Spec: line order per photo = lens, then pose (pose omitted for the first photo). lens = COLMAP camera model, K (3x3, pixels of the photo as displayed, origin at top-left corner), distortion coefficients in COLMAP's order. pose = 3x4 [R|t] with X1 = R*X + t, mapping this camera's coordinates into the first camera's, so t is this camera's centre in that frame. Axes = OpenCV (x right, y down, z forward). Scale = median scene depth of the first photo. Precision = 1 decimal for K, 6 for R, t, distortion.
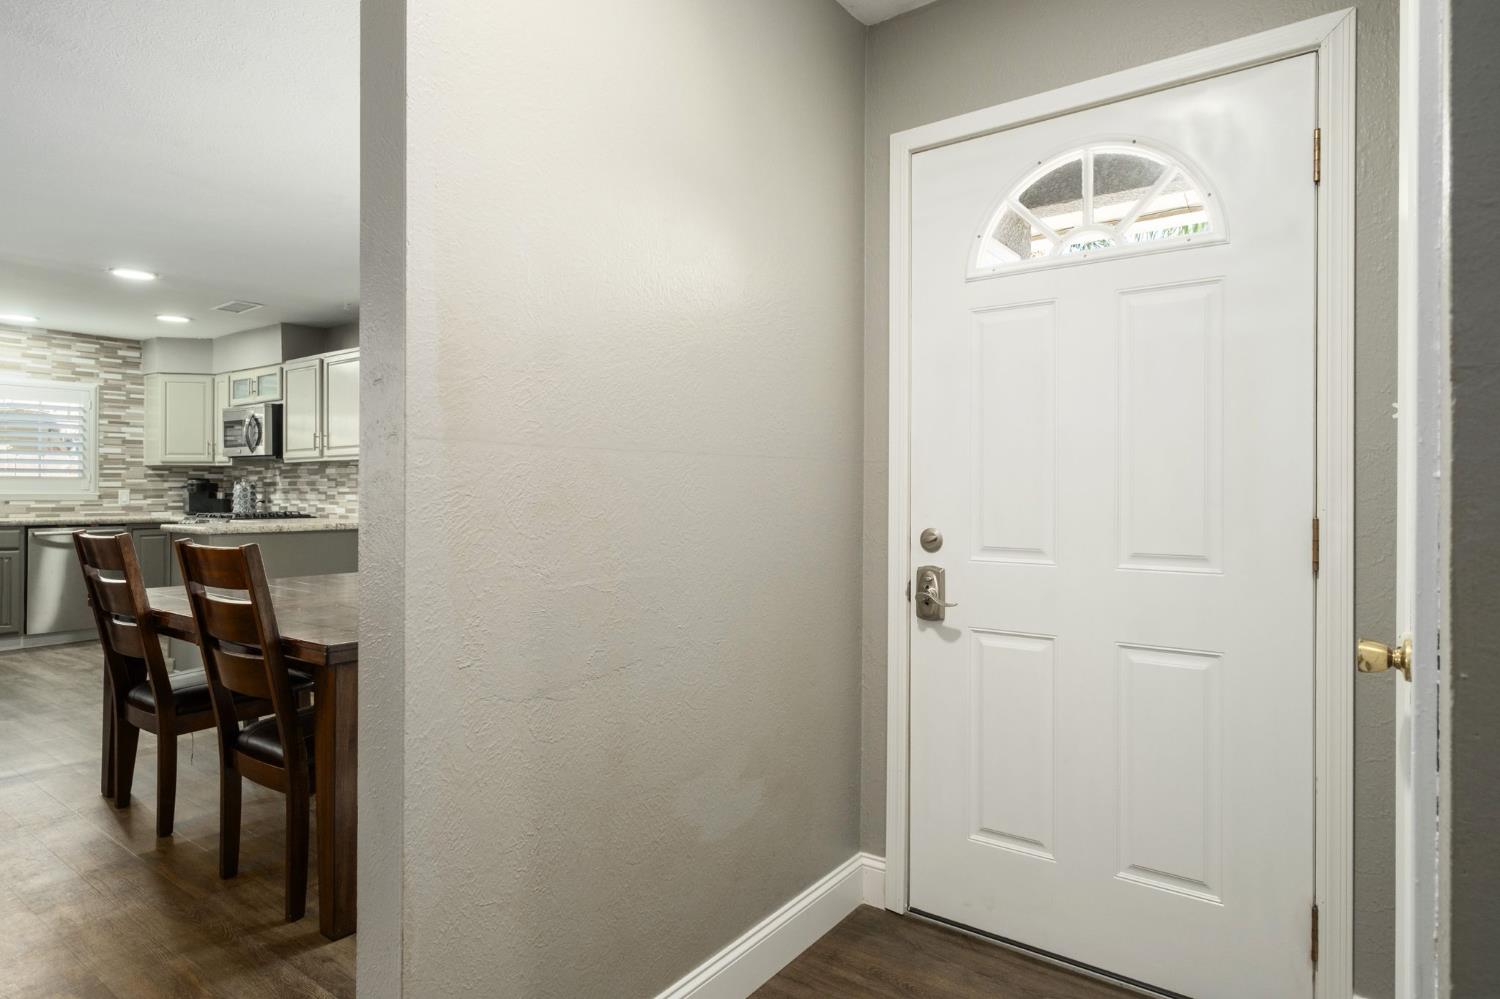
lens RADIAL K [[794.2, 0, 885.1], [0, 794.2, 491.2], [0, 0, 1]] dist [-0.000285, 0.000146]
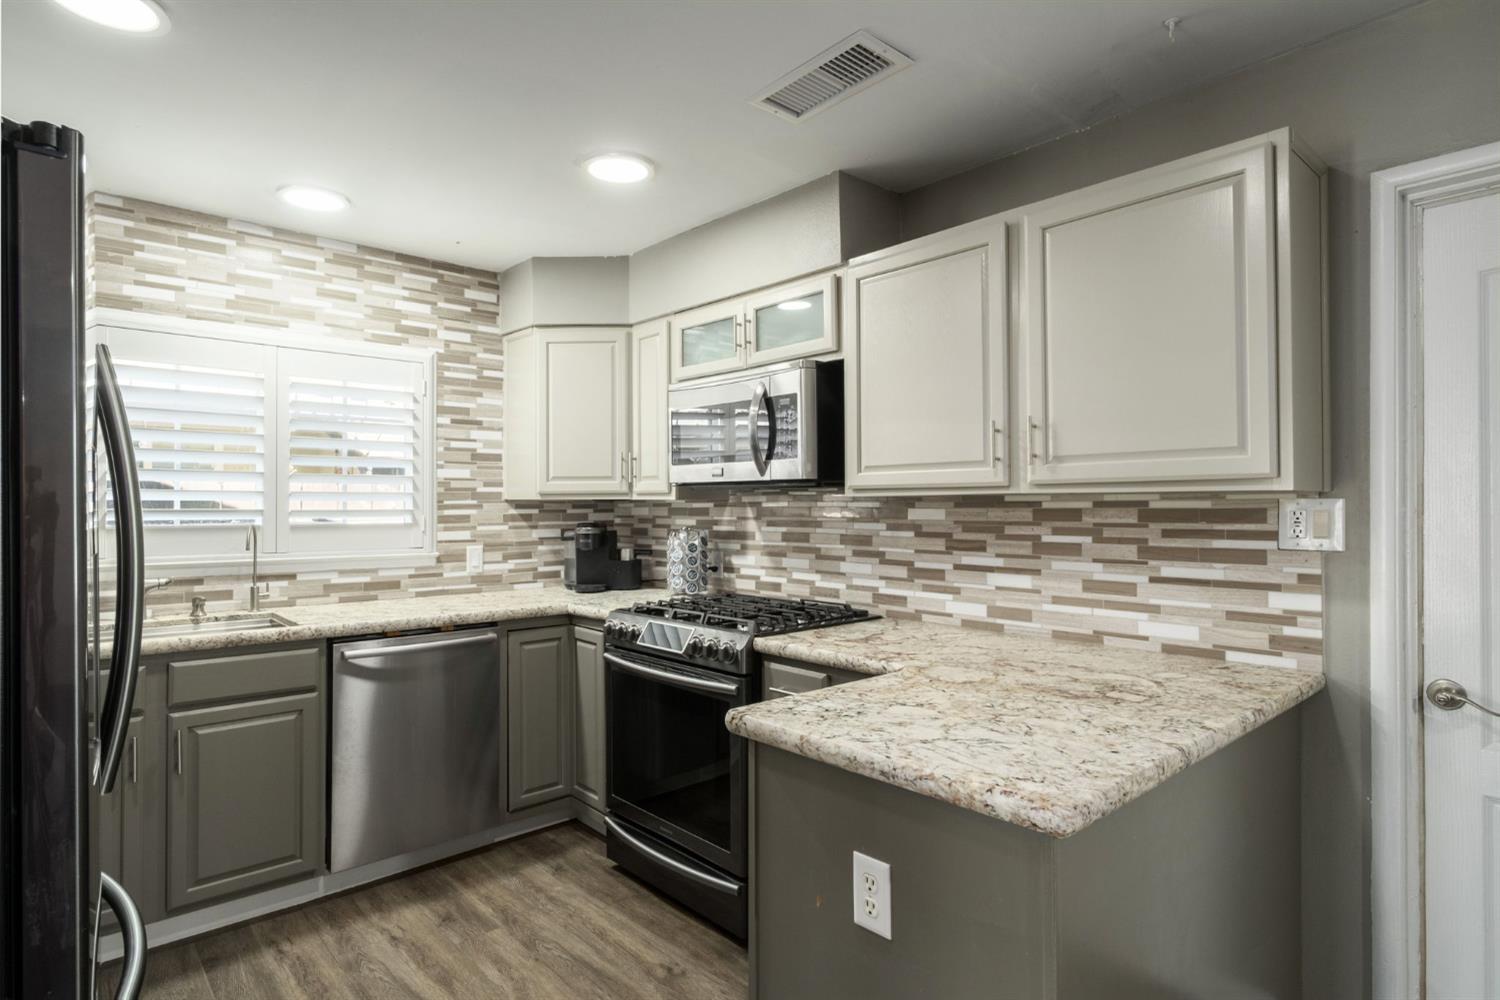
lens RADIAL K [[802.3, 0, 914.8], [0, 802.3, 501.6], [0, 0, 1]] dist [-0.000812, 0.000008]
pose [[0.985841, -0.005936, -0.167577, -0.586856], [0.005100, 0.999972, -0.005417, -0.028068], [0.167605, 0.004486, 0.985844, 0.524805]]
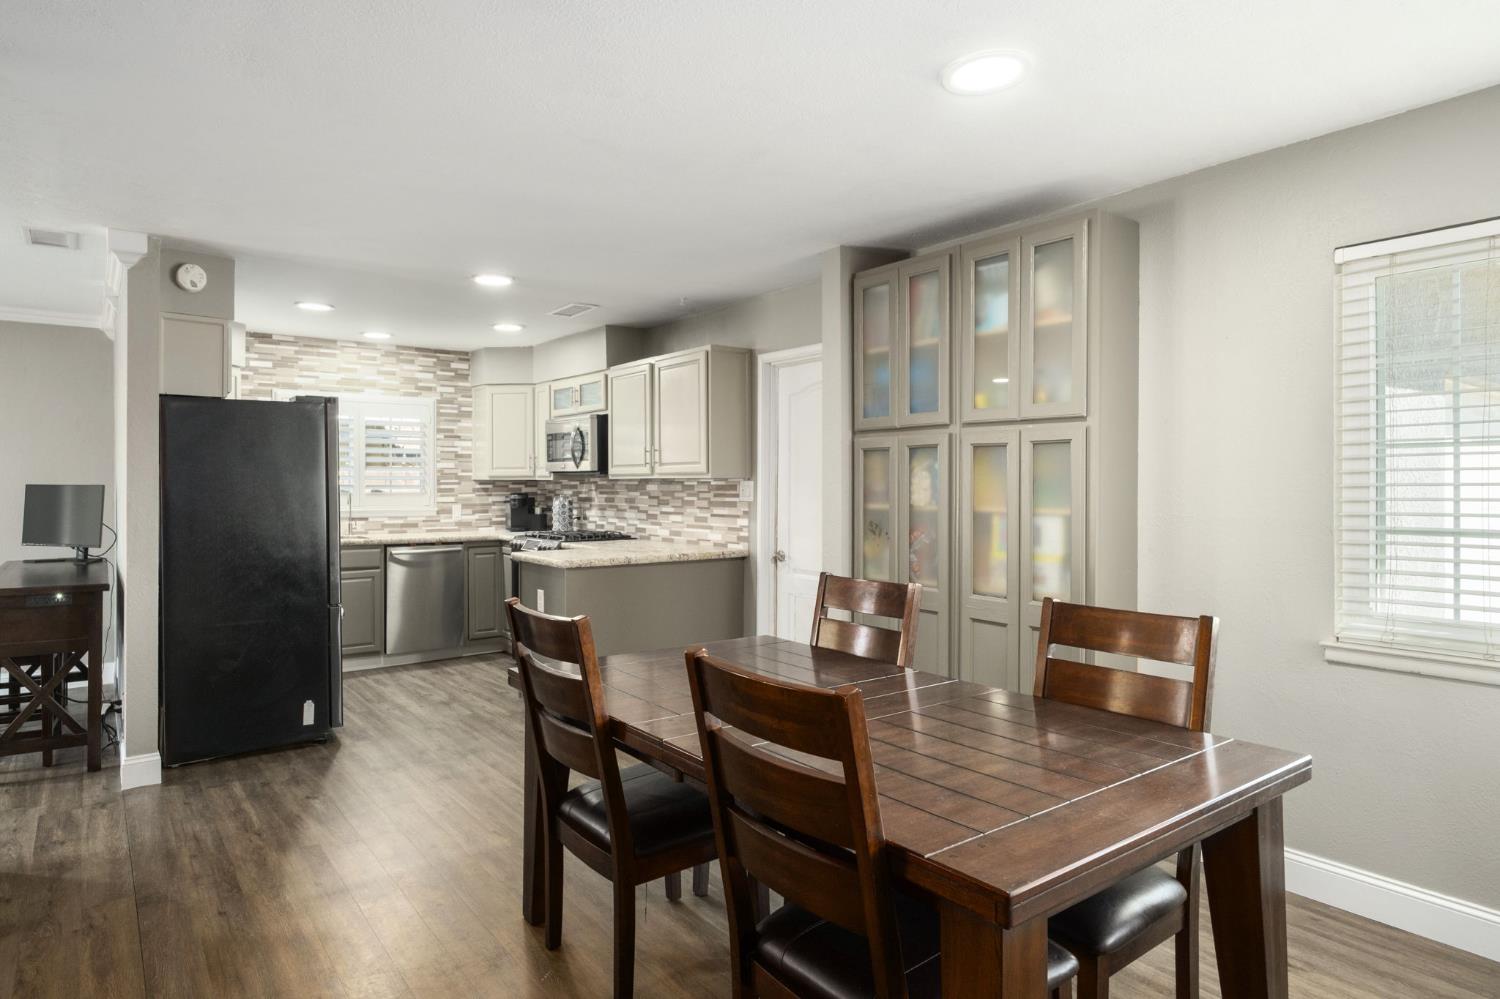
lens RADIAL K [[887.7, 0, 840.0], [0, 887.7, 490.7], [0, 0, 1]] dist [0.001746, 0.000428]
pose [[0.951440, -0.000775, -0.307832, -0.175365], [0.002949, 0.999974, 0.006596, -0.026005], [0.307819, -0.007183, 0.951418, 0.104985]]
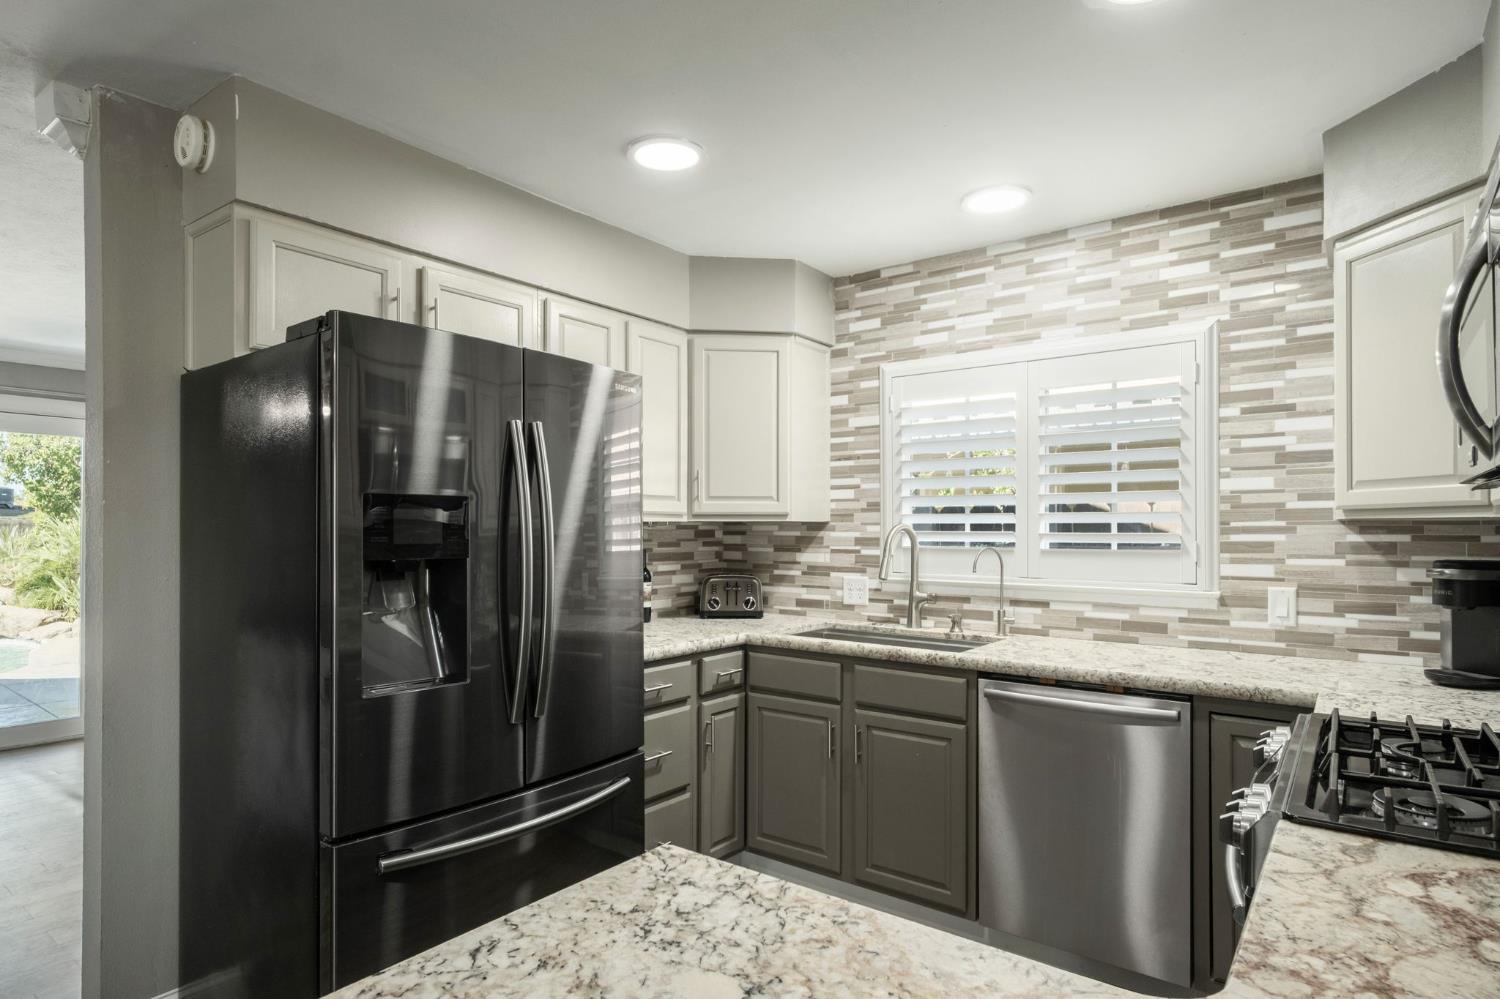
lens RADIAL K [[852.9, 0, 565.8], [0, 852.9, 527.3], [0, 0, 1]] dist [0.000612, 0.000731]
pose [[-0.195185, -0.004383, -0.980757, -0.513308], [-0.001258, 0.999990, -0.004219, -0.028338], [0.980766, 0.000411, -0.195188, 0.771801]]
